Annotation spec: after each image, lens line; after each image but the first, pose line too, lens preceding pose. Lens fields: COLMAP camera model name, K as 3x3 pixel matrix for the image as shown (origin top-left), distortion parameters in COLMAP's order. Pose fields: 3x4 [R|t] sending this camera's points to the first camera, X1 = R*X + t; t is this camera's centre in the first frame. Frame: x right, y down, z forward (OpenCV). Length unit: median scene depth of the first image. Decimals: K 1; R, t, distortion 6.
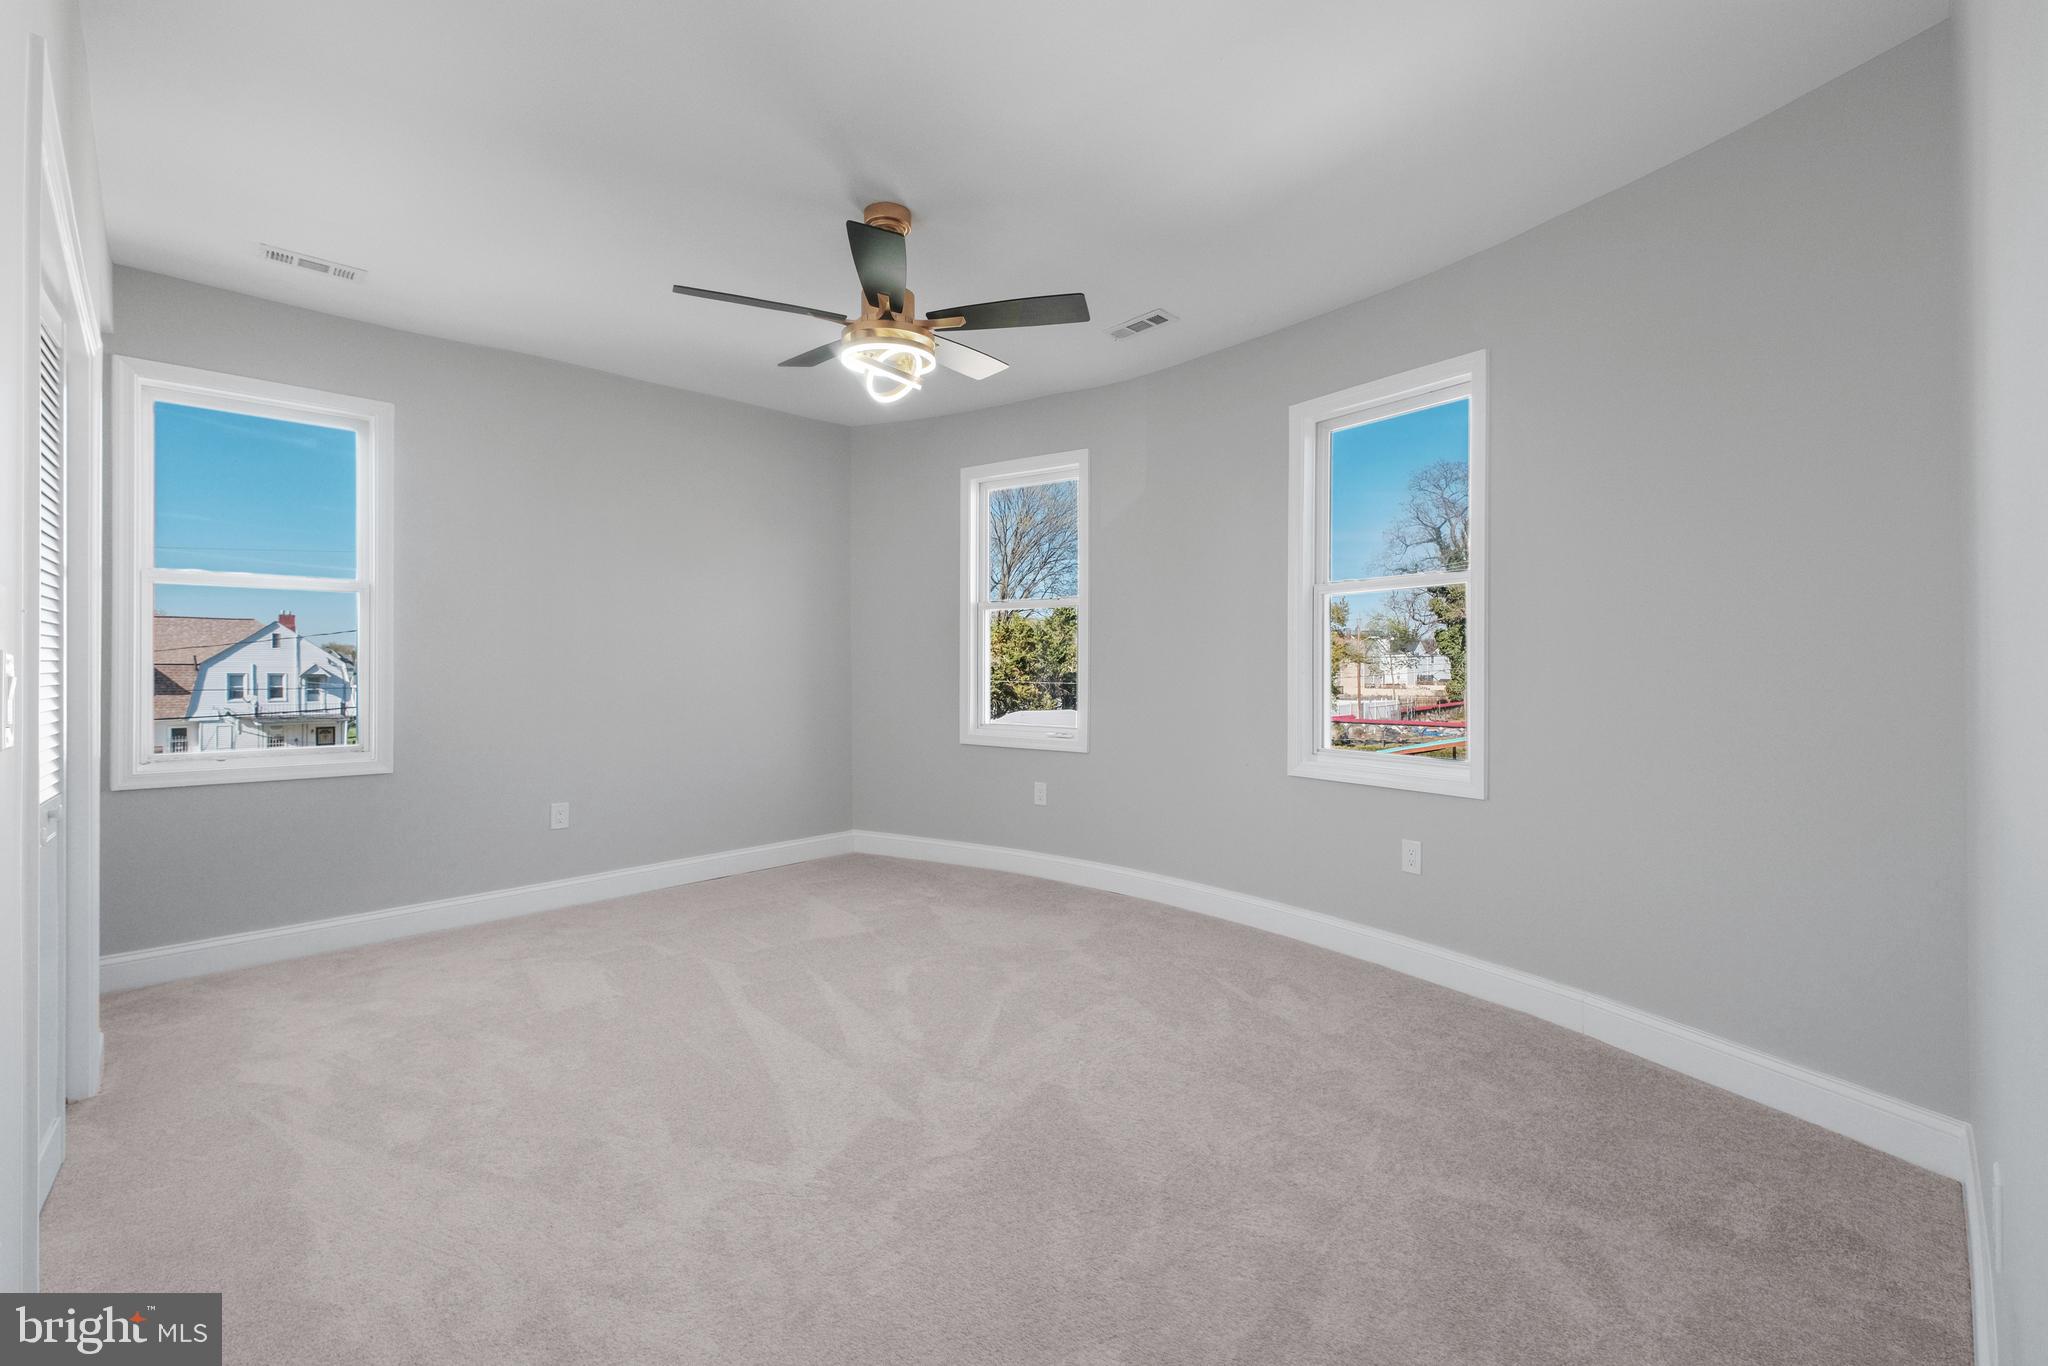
lens RADIAL K [[876.9, 0, 1014.6], [0, 876.9, 678.9], [0, 0, 1]] dist [-0.001466, -0.000311]
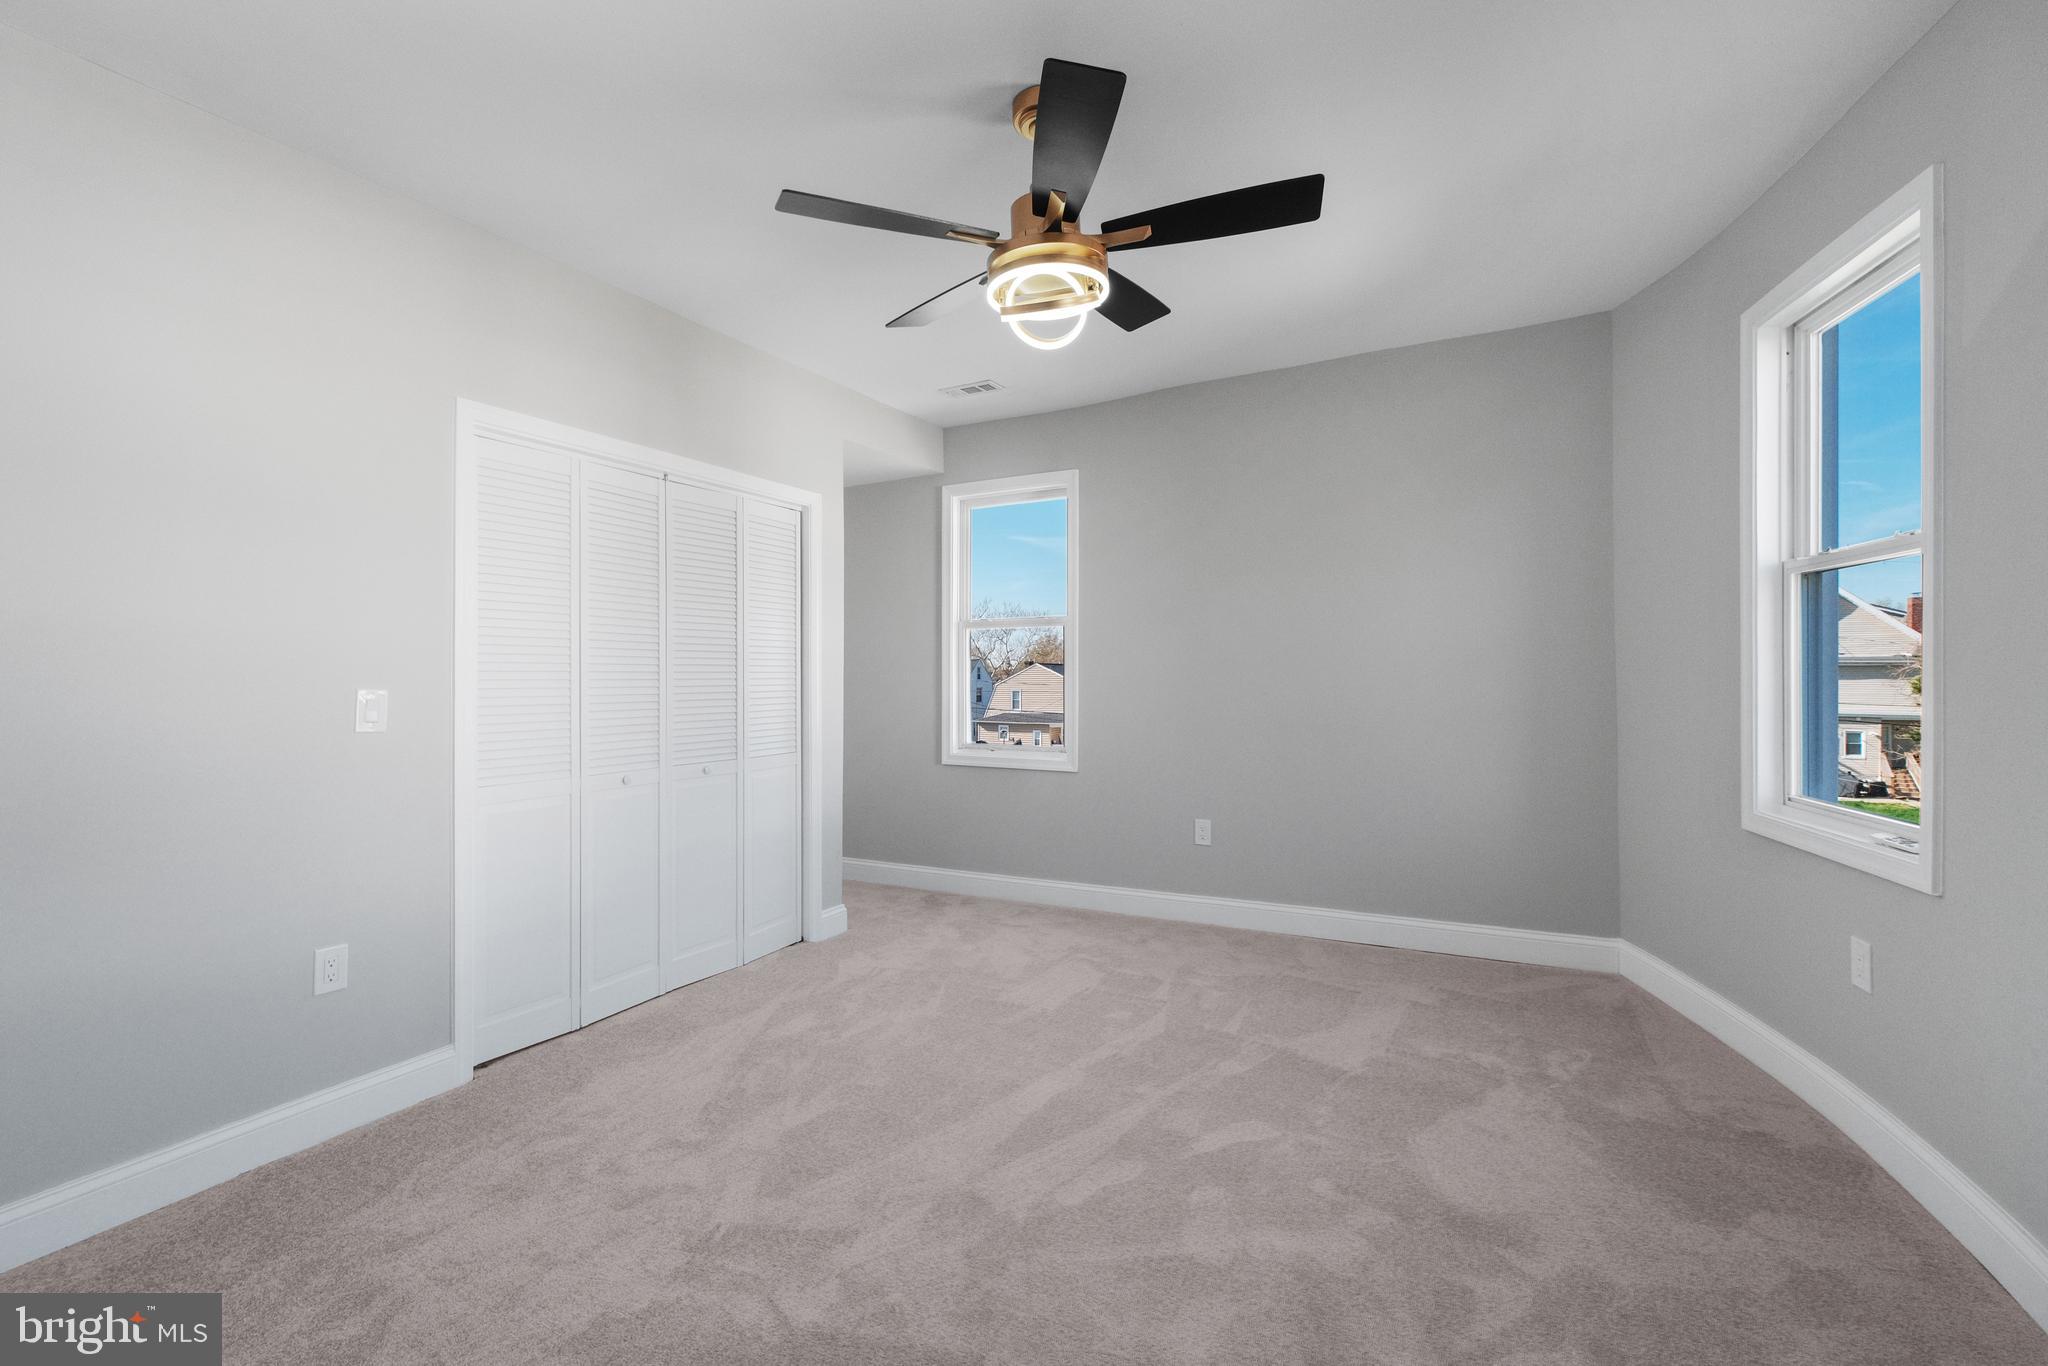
lens RADIAL K [[876.9, 0, 1014.6], [0, 876.9, 678.9], [0, 0, 1]] dist [-0.001466, -0.000311]
pose [[0.289910, -0.001237, -0.957053, 0.506446], [-0.008221, 0.999959, -0.003783, -0.019882], [0.957019, 0.008965, 0.289888, 0.654455]]
